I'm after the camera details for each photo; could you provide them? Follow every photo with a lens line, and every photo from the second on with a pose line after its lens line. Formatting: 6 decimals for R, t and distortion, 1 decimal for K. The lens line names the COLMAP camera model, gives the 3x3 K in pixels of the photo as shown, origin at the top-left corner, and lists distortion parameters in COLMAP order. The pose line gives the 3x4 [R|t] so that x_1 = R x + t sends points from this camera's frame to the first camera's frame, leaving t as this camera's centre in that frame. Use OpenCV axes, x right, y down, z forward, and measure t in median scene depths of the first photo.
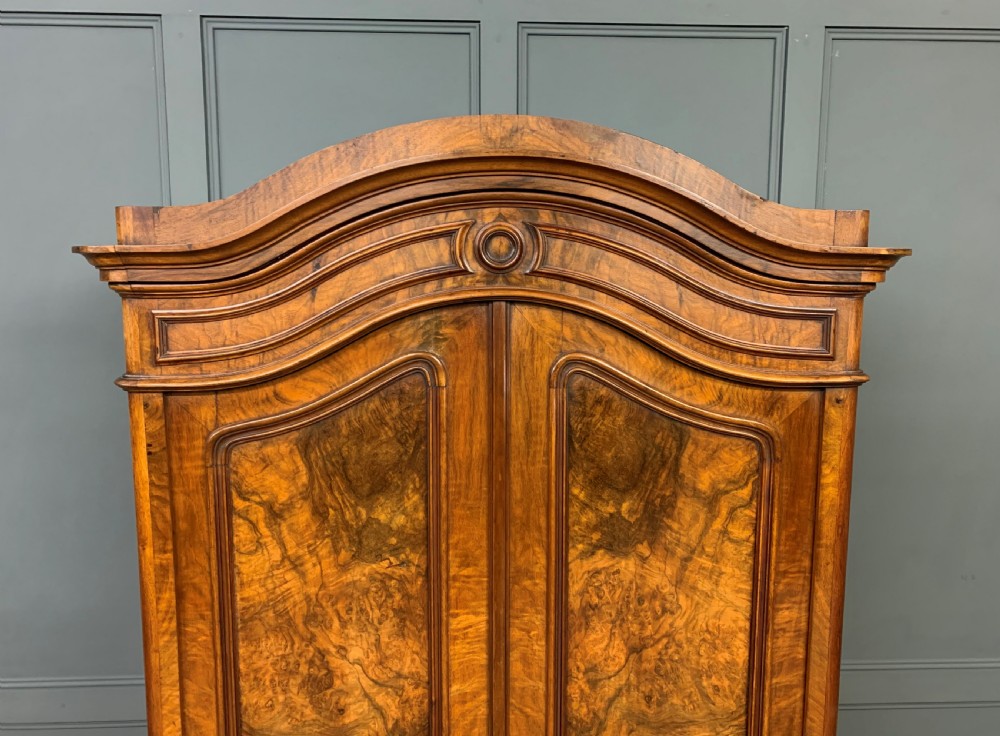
lens RADIAL K [[715.5, 0, 484.2], [0, 715.5, 341.5], [0, 0, 1]] dist [0.060345, -0.043715]
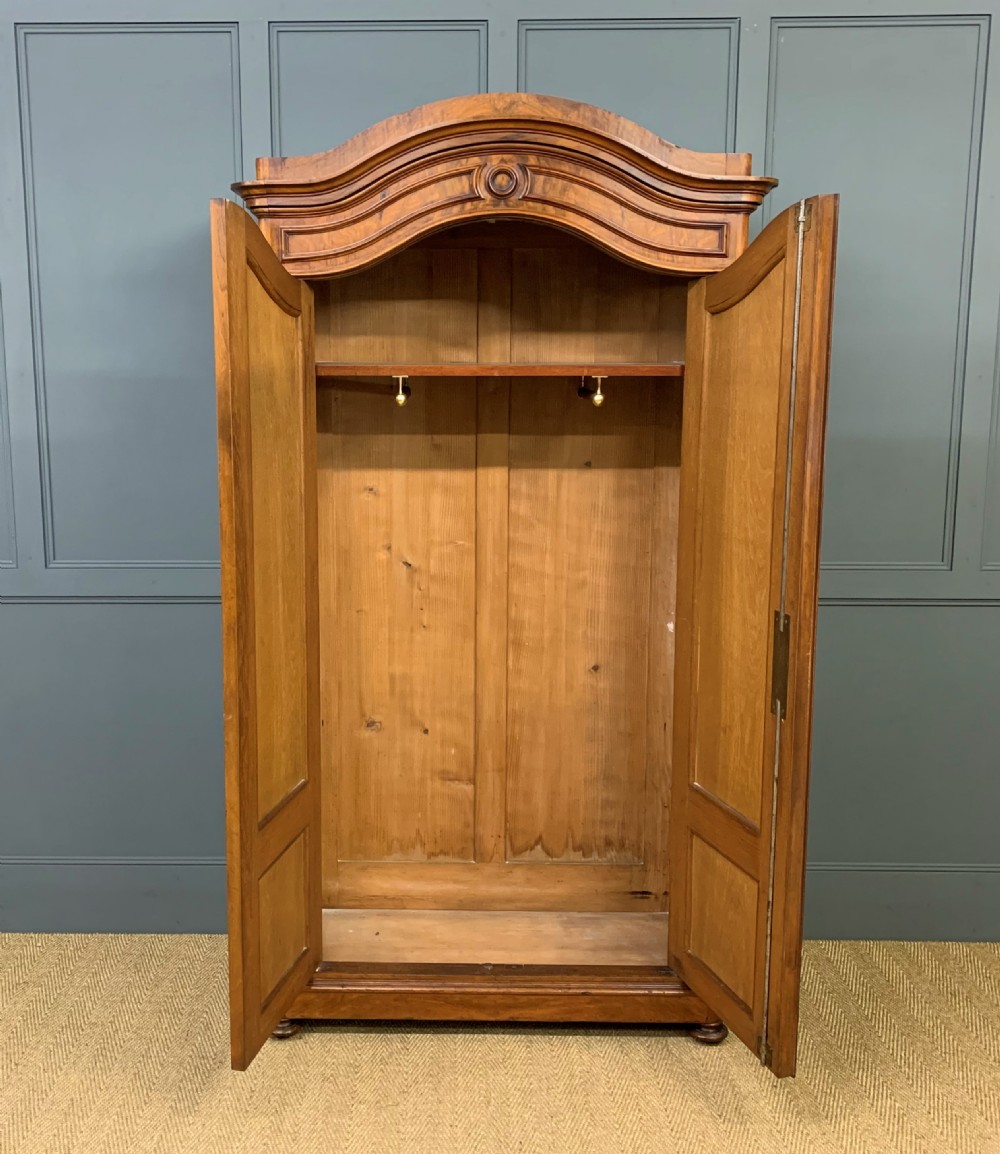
lens RADIAL K [[1225.6, 0, 397.8], [0, 1225.6, 582.4], [0, 0, 1]] dist [0.028246, 0.000000]
pose [[0.998052, 0.003249, -0.062295, -0.033764], [0.000265, 0.998413, 0.056316, 0.565090], [0.062379, -0.056223, 0.996468, -1.646631]]
